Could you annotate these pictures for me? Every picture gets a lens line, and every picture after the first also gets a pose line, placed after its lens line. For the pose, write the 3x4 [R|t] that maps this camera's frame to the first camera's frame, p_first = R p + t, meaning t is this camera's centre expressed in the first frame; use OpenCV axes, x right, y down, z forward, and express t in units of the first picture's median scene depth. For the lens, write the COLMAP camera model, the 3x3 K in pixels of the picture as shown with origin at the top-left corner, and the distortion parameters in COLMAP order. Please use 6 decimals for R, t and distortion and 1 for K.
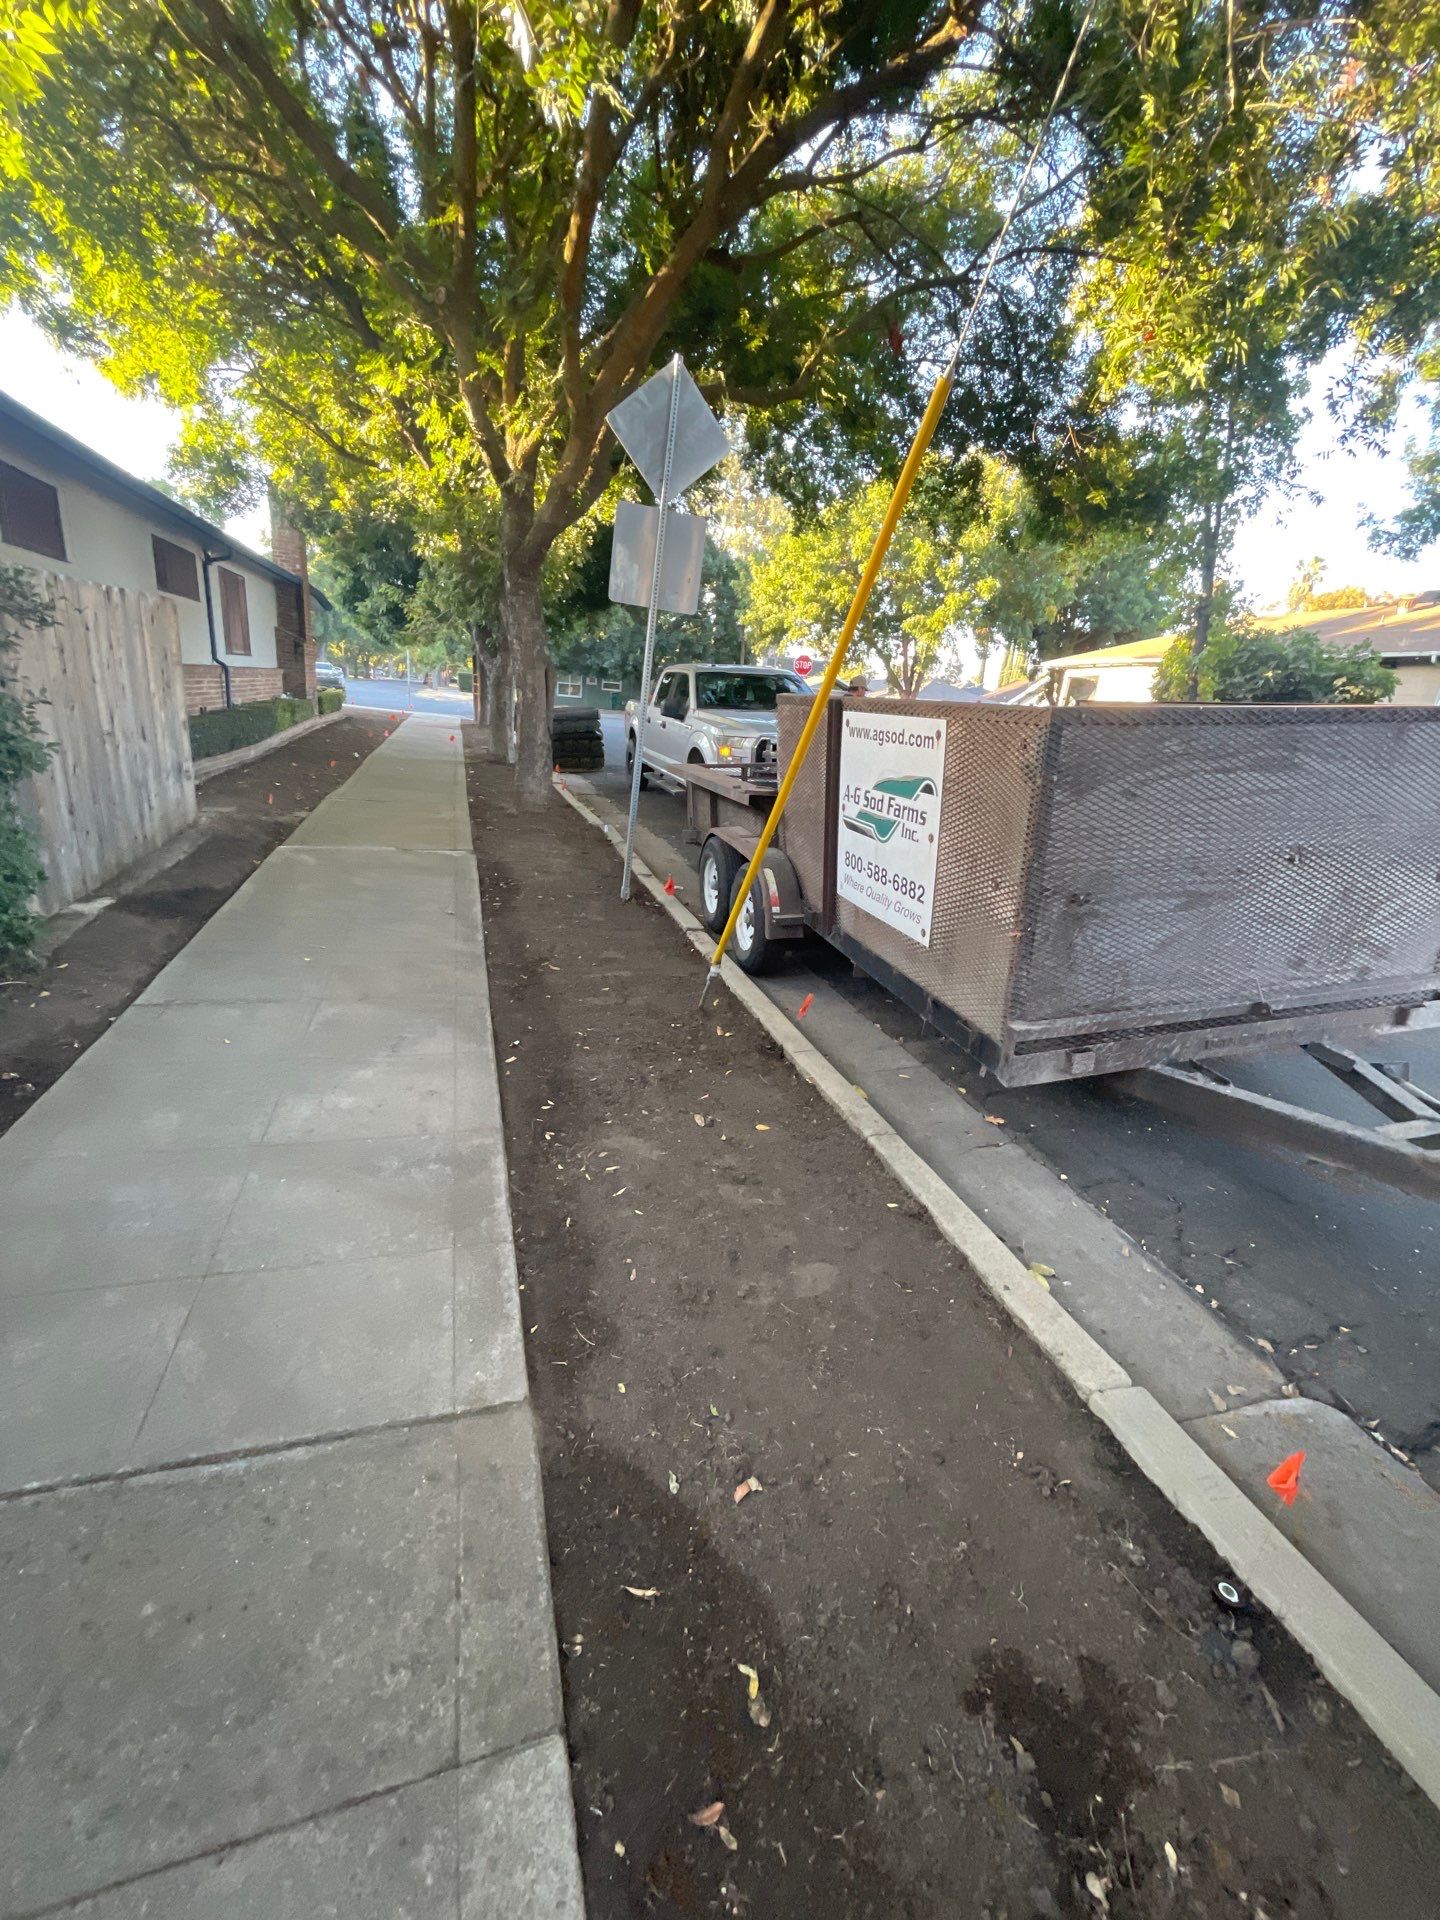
lens RADIAL K [[794.4, 0, 724.6], [0, 794.4, 959.2], [0, 0, 1]] dist [-0.002415, -0.000284]
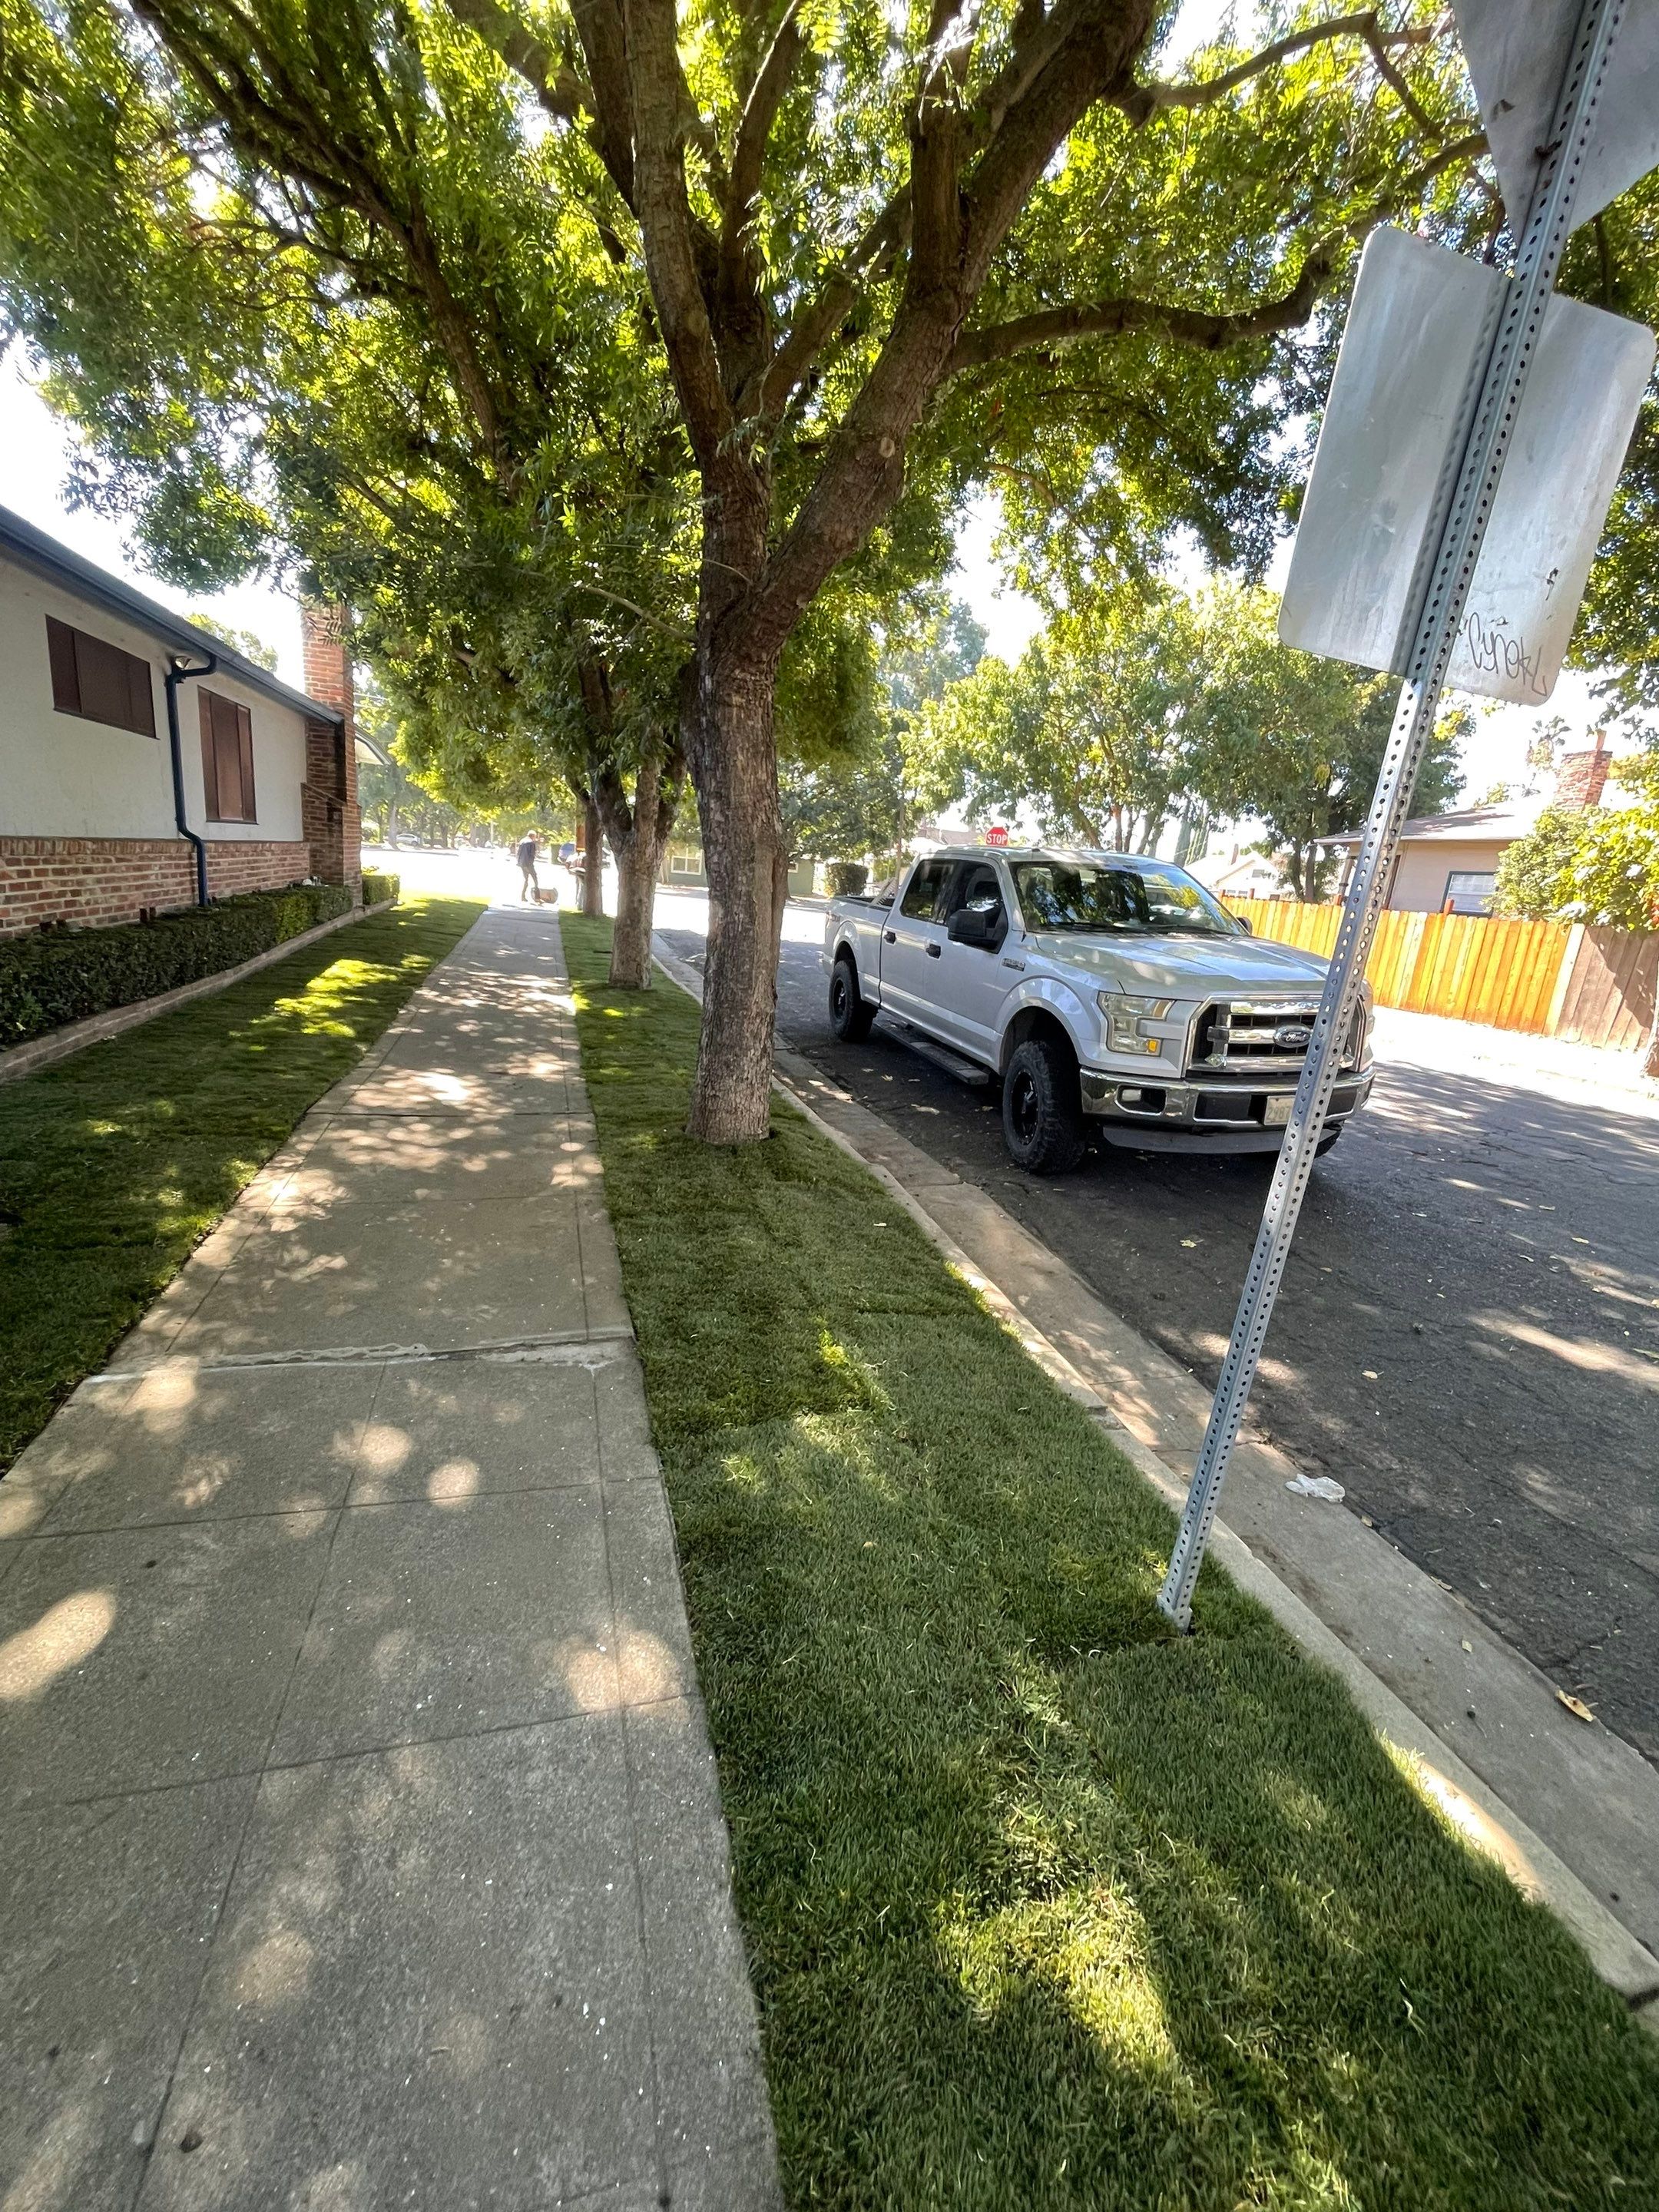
lens RADIAL K [[895.3, 0, 821.8], [0, 895.3, 1096.4], [0, 0, 1]] dist [0.001045, 0.000816]
pose [[0.999794, 0.012027, -0.016358, -0.093730], [-0.013159, 0.997392, -0.070966, -0.094066], [0.015462, 0.071166, 0.997345, 0.240544]]
